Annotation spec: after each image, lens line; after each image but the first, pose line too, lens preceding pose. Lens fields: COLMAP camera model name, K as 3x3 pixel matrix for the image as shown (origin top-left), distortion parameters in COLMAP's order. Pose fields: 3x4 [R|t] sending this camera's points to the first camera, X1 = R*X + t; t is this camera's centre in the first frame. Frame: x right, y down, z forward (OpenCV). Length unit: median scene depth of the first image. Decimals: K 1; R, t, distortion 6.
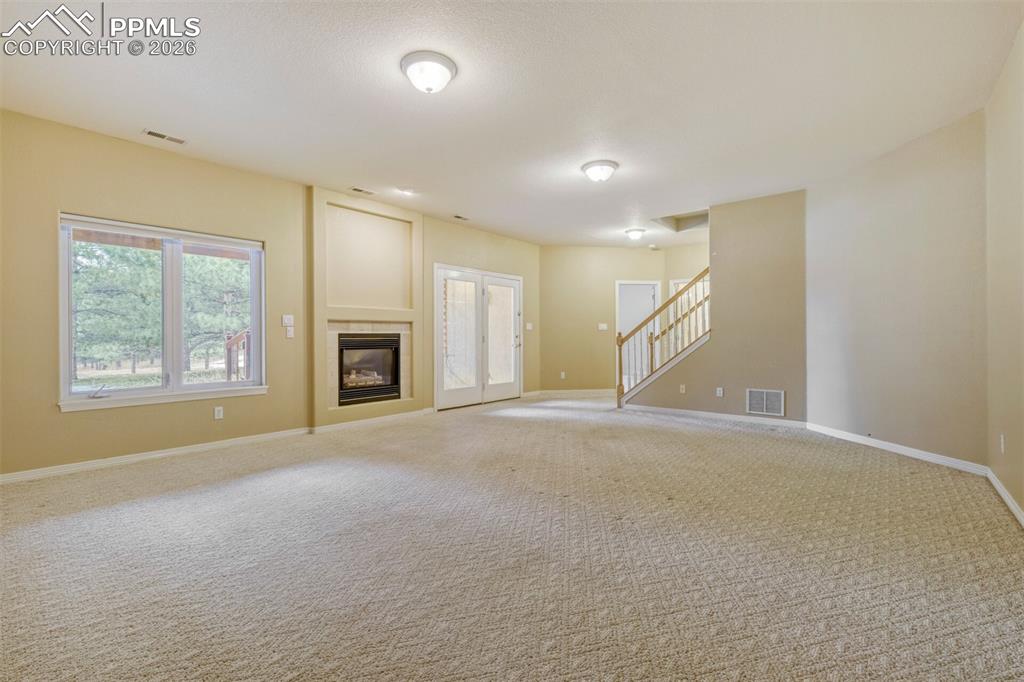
lens RADIAL K [[453.6, 0, 515.2], [0, 453.6, 345.9], [0, 0, 1]] dist [-0.002072, -0.000668]
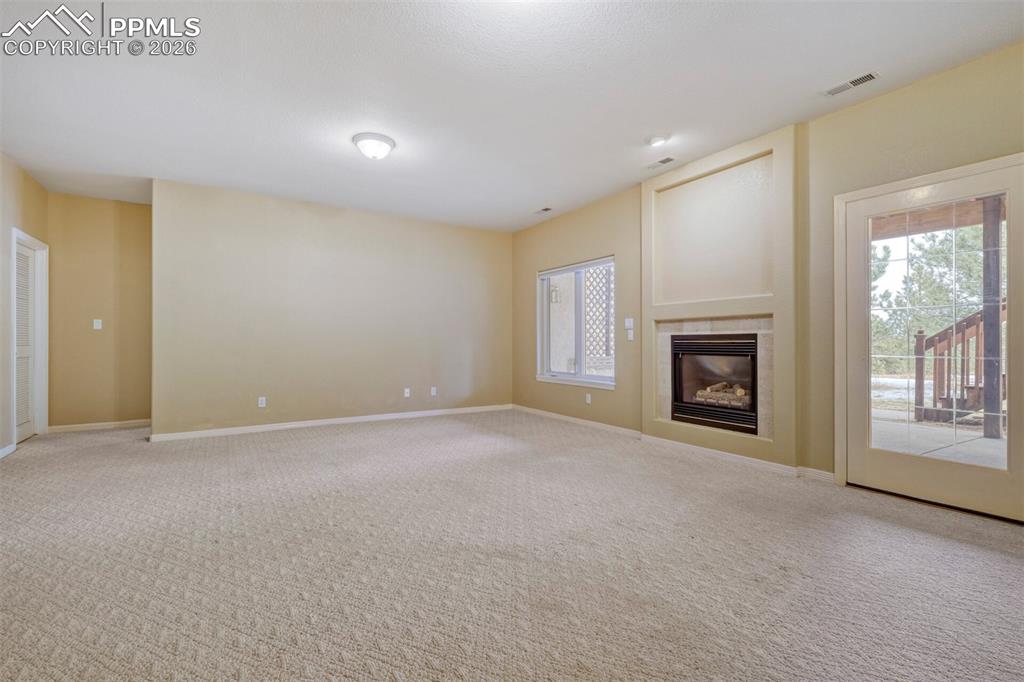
lens RADIAL K [[453.6, 0, 510.8], [0, 453.6, 337.6], [0, 0, 1]] dist [-0.002072, -0.000668]
pose [[-0.314861, 0.005588, -0.949121, 0.505765], [-0.002536, 0.999974, 0.006729, -0.027329], [0.949134, 0.004525, -0.314839, 0.946622]]
